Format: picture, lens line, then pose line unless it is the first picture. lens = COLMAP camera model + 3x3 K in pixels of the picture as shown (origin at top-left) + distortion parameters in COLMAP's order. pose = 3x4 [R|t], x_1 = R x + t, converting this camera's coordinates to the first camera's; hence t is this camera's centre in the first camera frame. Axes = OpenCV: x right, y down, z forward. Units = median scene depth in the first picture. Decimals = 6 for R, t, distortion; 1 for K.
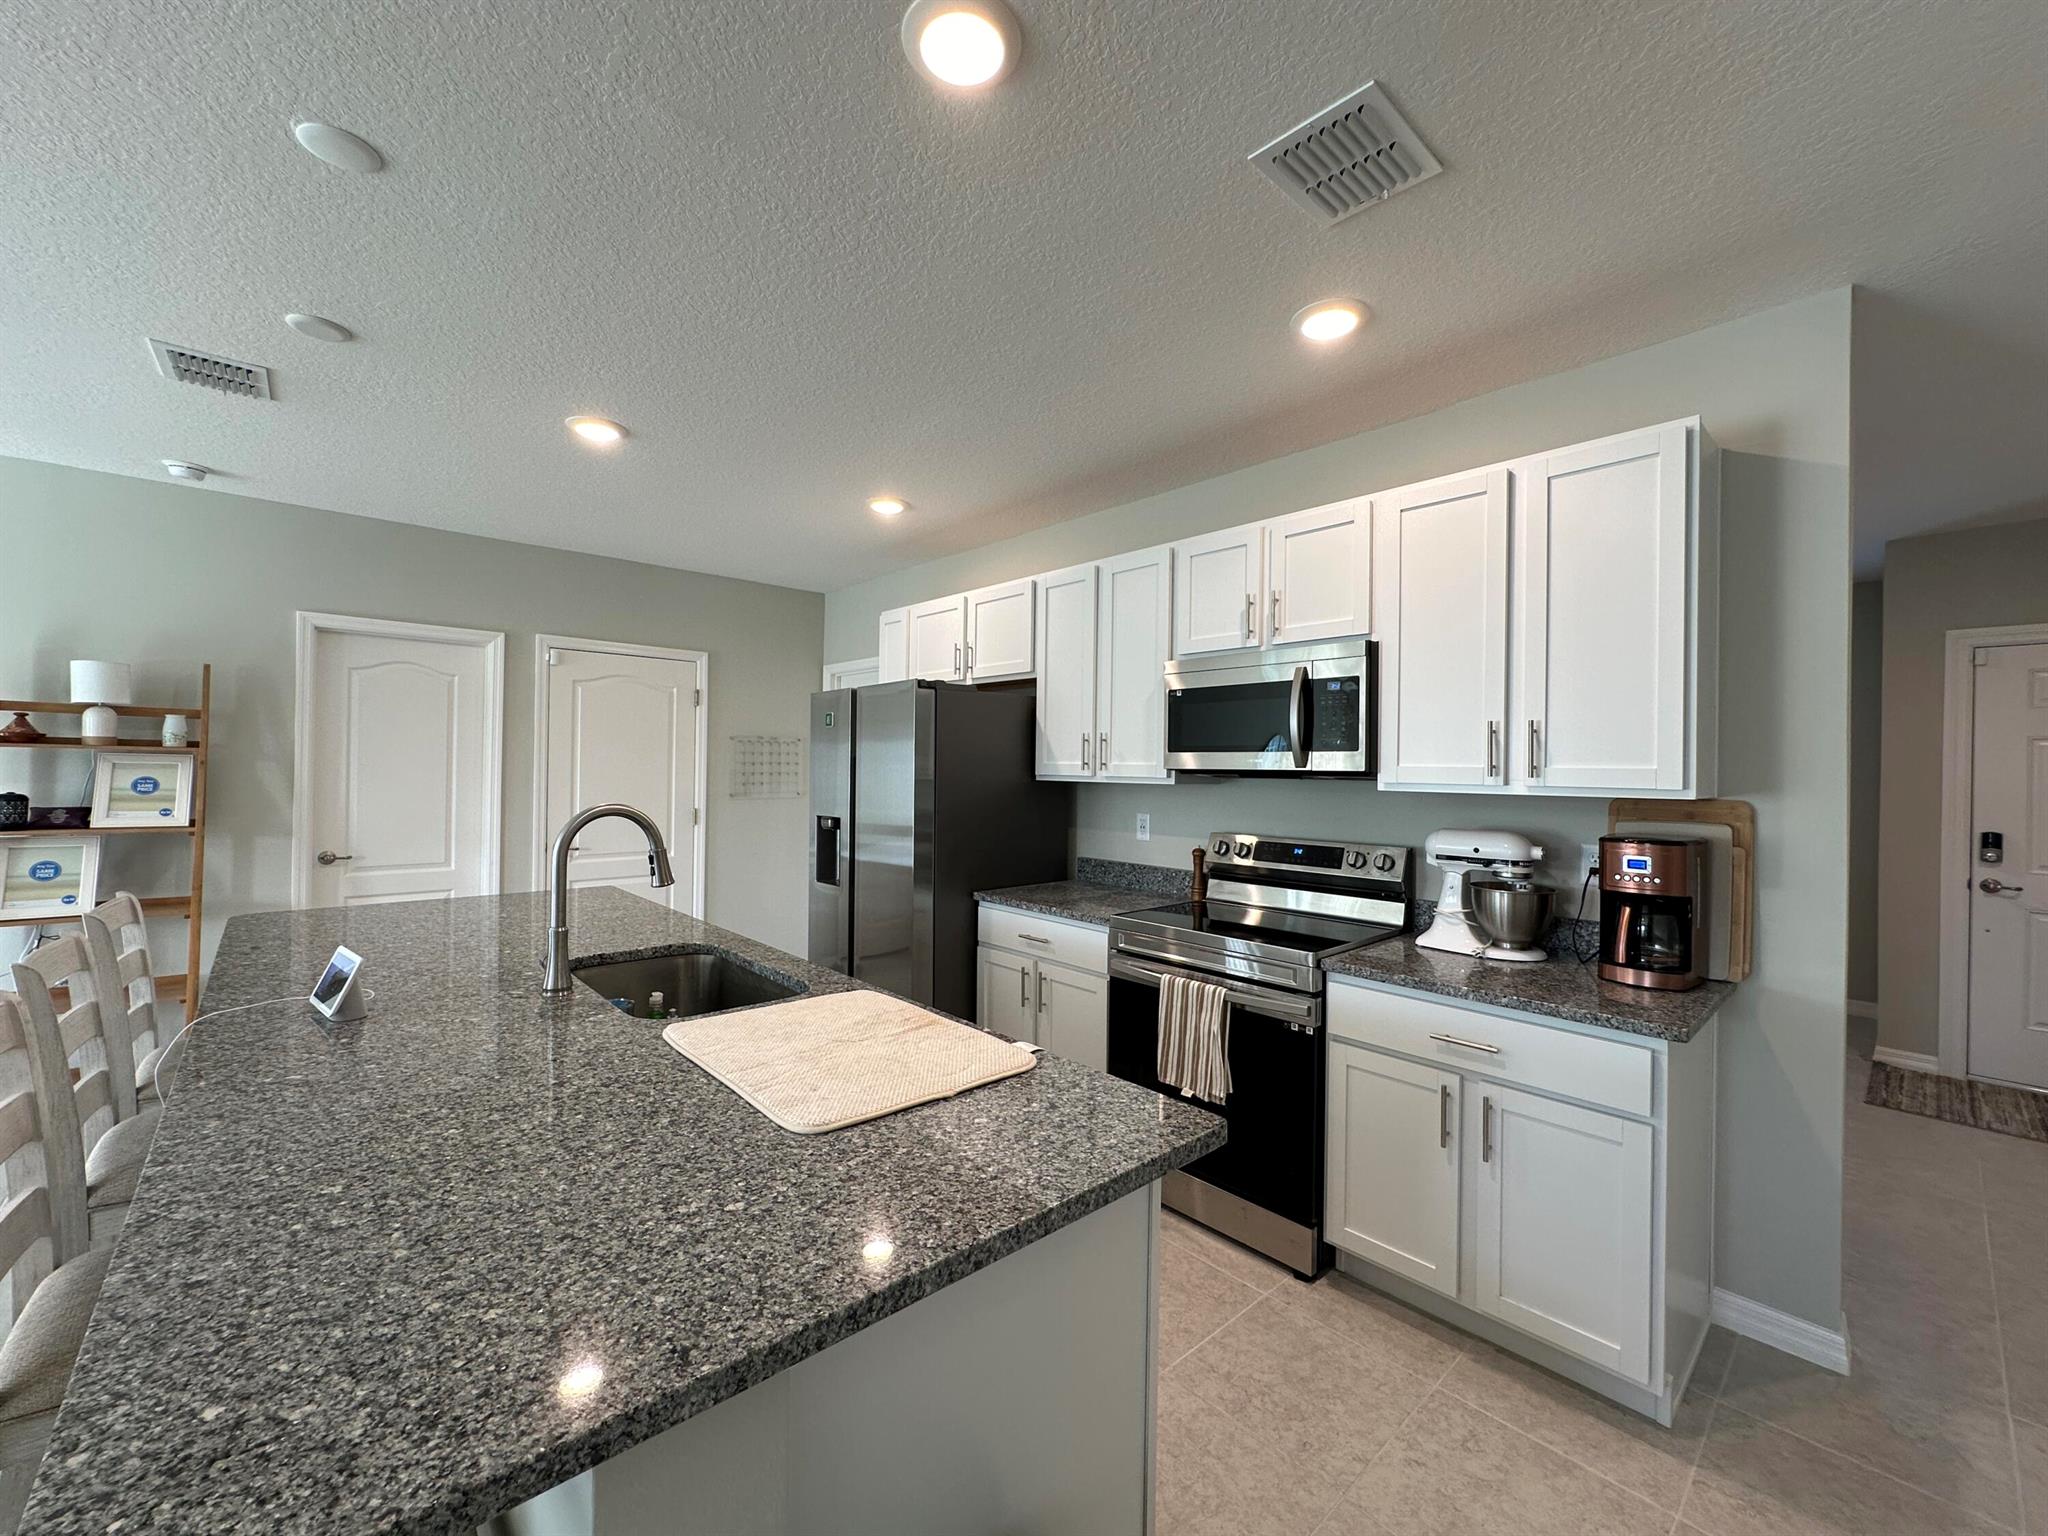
lens RADIAL K [[825.0, 0, 1017.9], [0, 825.0, 765.8], [0, 0, 1]] dist [-0.000124, 0.000327]
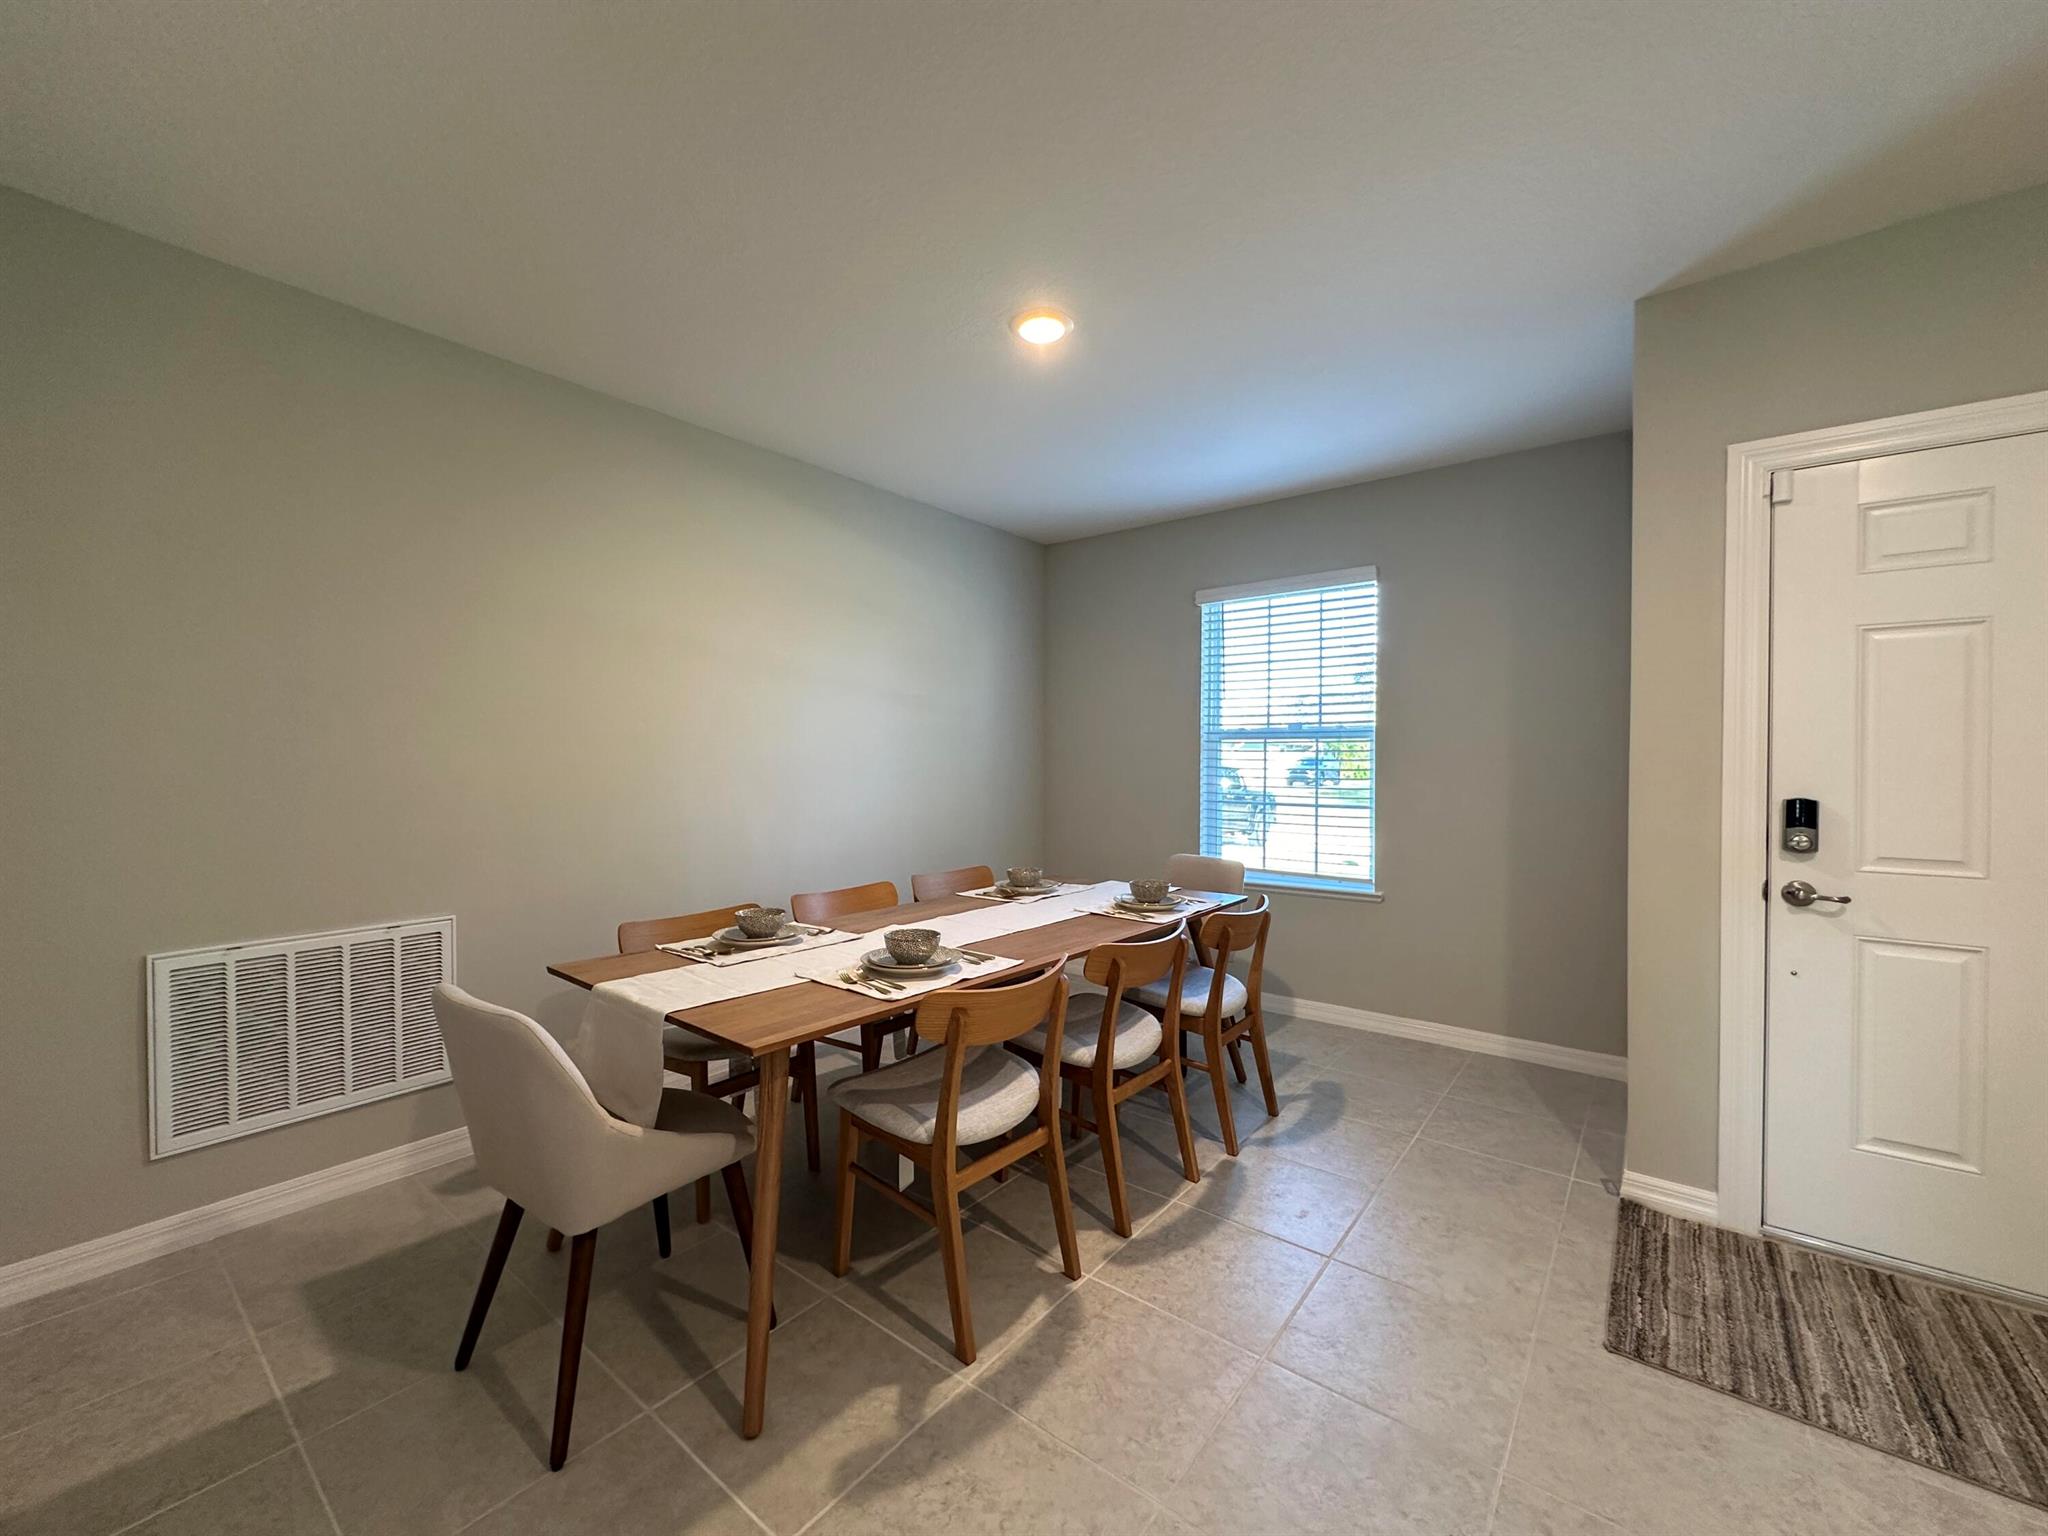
lens RADIAL K [[825.0, 0, 1017.9], [0, 825.0, 765.8], [0, 0, 1]] dist [-0.000124, 0.000327]
pose [[0.985572, -0.020266, 0.168038, 0.802168], [0.017582, 0.999693, 0.017448, 0.055581], [-0.168340, -0.014242, 0.985626, 0.767025]]
